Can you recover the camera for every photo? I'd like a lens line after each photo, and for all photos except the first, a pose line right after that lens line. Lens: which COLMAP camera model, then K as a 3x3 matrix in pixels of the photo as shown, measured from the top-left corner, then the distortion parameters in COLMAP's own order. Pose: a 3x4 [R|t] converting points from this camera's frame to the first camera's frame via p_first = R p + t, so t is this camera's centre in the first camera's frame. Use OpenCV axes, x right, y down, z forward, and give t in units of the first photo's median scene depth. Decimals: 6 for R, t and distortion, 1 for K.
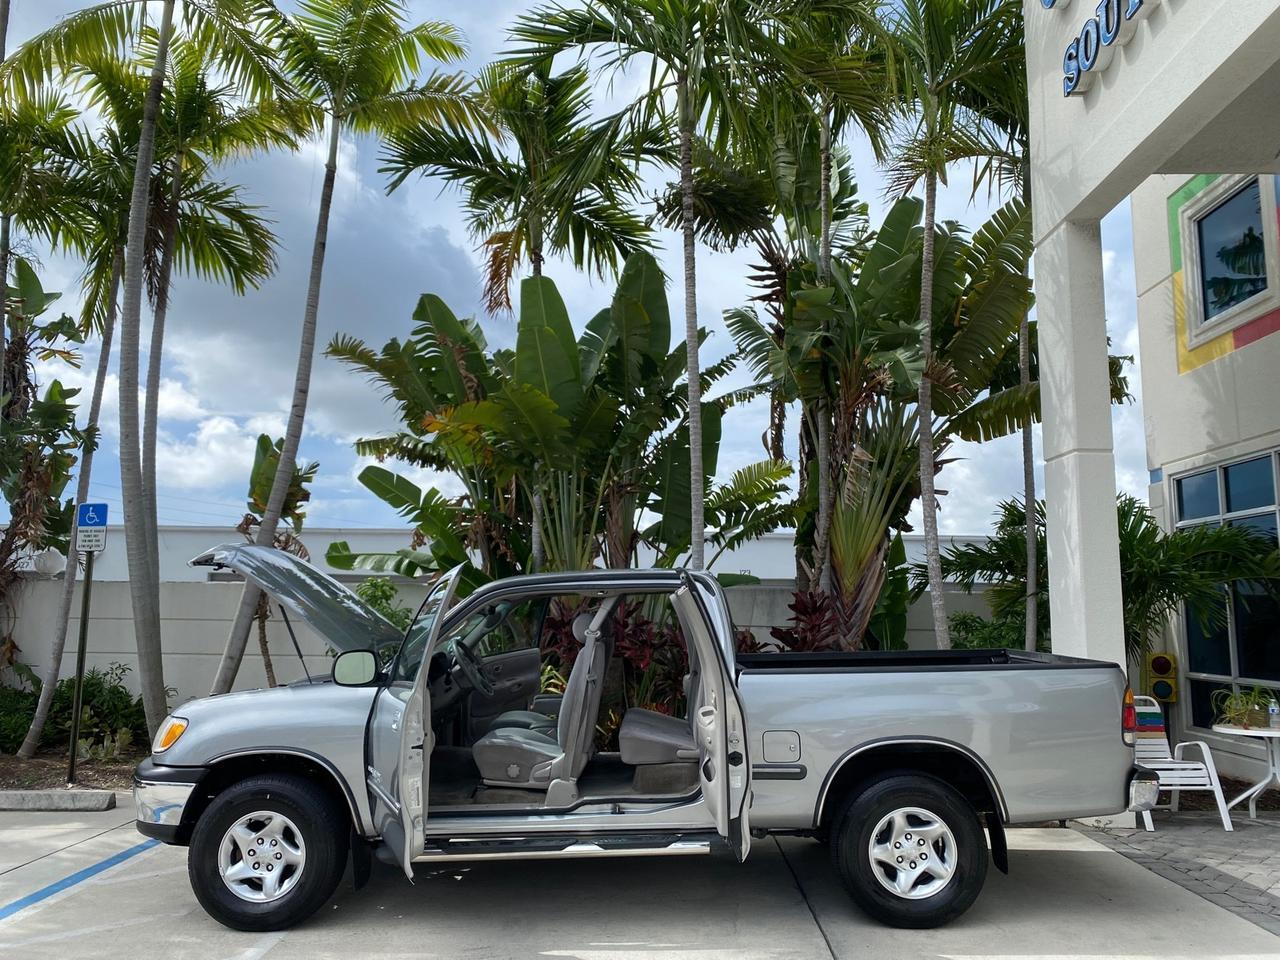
lens RADIAL K [[983.0, 0, 641.2], [0, 983.0, 479.4], [0, 0, 1]] dist [0.021823, -0.024272]
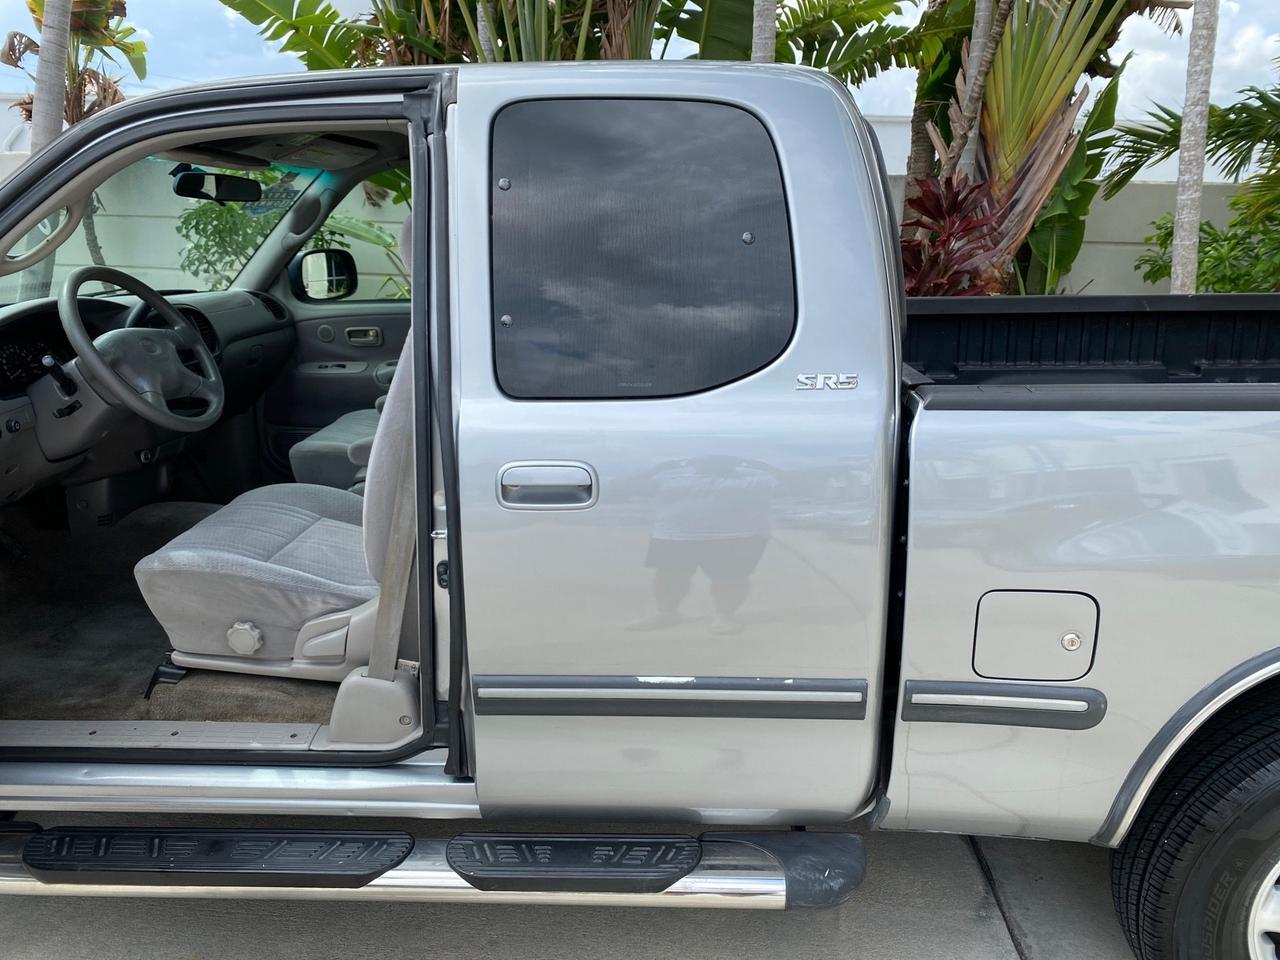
lens RADIAL K [[983.0, 0, 643.2], [0, 983.0, 475.0], [0, 0, 1]] dist [0.021823, -0.024272]
pose [[0.999219, 0.021467, -0.033188, 0.013633], [-0.007181, 0.924289, 0.381626, 0.052143], [0.038868, -0.381090, 0.923721, 0.358239]]
